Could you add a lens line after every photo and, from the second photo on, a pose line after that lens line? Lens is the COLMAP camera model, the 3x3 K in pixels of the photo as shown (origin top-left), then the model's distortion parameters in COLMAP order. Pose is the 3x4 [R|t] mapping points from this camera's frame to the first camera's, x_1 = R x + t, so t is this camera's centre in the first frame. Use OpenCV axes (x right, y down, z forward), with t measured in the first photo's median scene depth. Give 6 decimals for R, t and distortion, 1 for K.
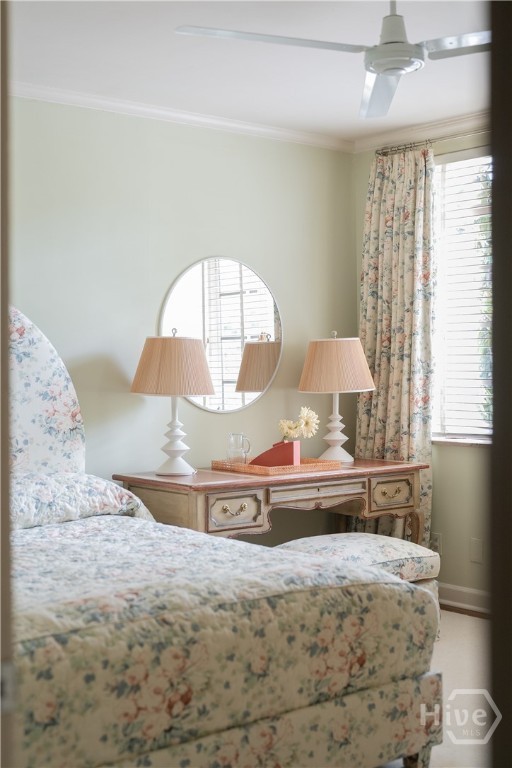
lens RADIAL K [[1092.2, 0, 249.1], [0, 1092.2, 382.3], [0, 0, 1]] dist [0.005022, 0.000000]
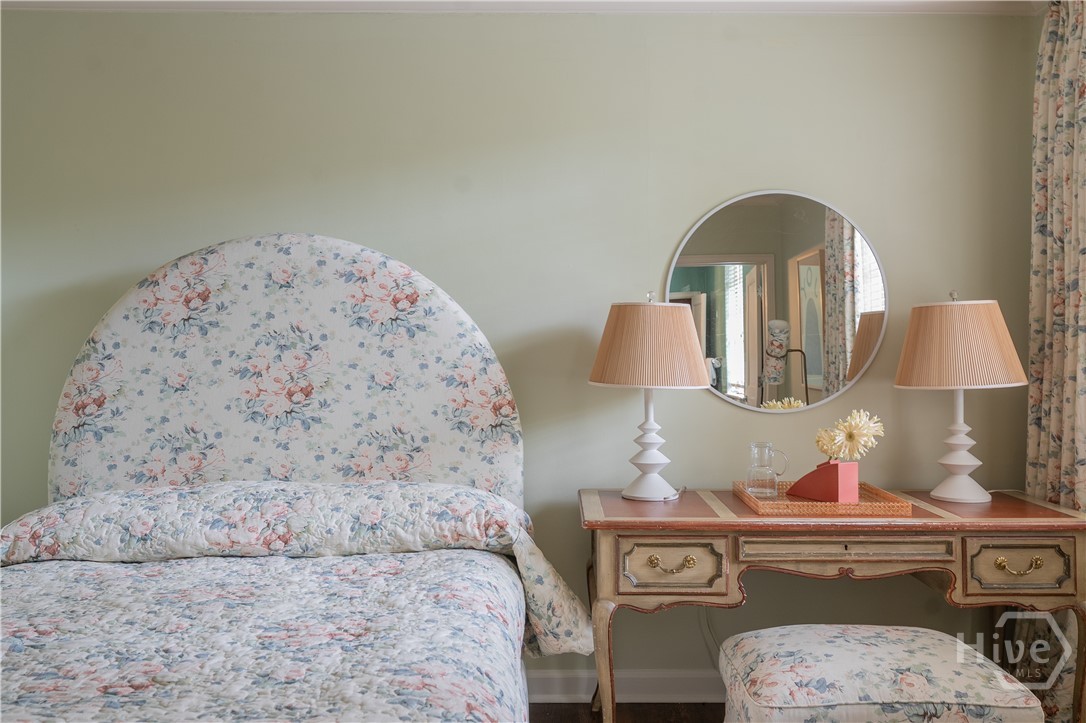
lens RADIAL K [[955.1, 0, 559.9], [0, 955.1, 314.1], [0, 0, 1]] dist [0.002190, 0.007660]
pose [[0.775028, -0.017637, -0.631680, 0.281396], [-0.016813, 0.998681, -0.048513, -0.003248], [0.631703, 0.048219, 0.773710, 0.482484]]
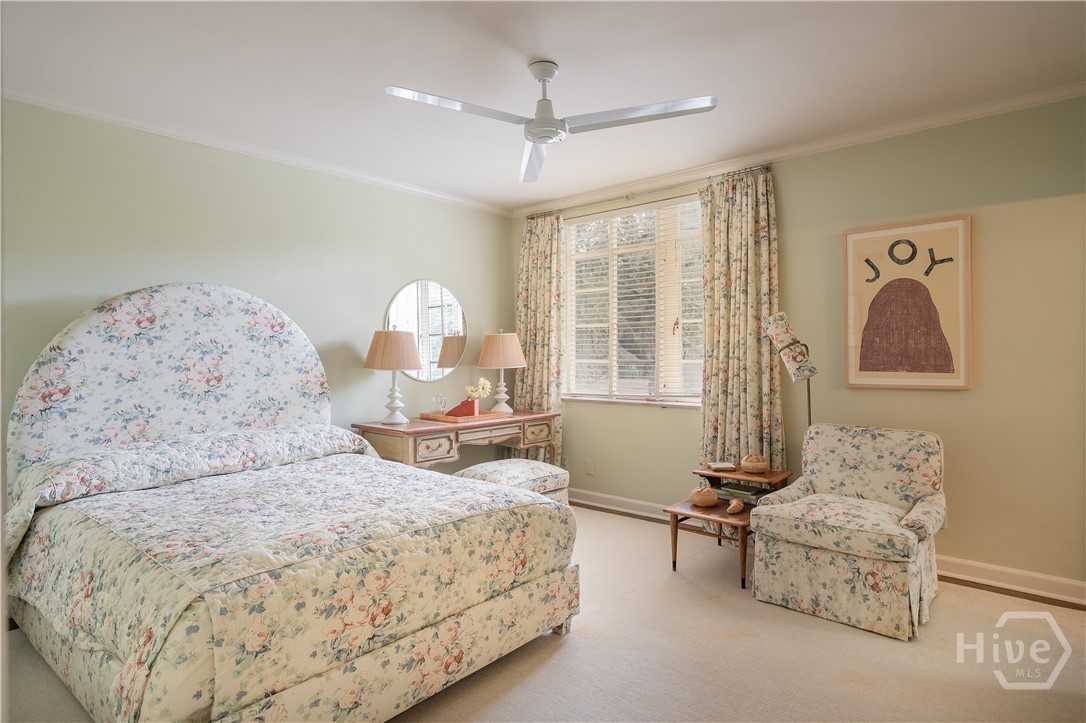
lens RADIAL K [[595.5, 0, 544.0], [0, 595.5, 359.5], [0, 0, 1]] dist [-0.005332, 0.000027]
pose [[0.988057, -0.000109, 0.154086, 0.008516], [0.001345, 0.999968, -0.007914, 0.004216], [-0.154080, 0.008027, 0.988026, 0.164686]]
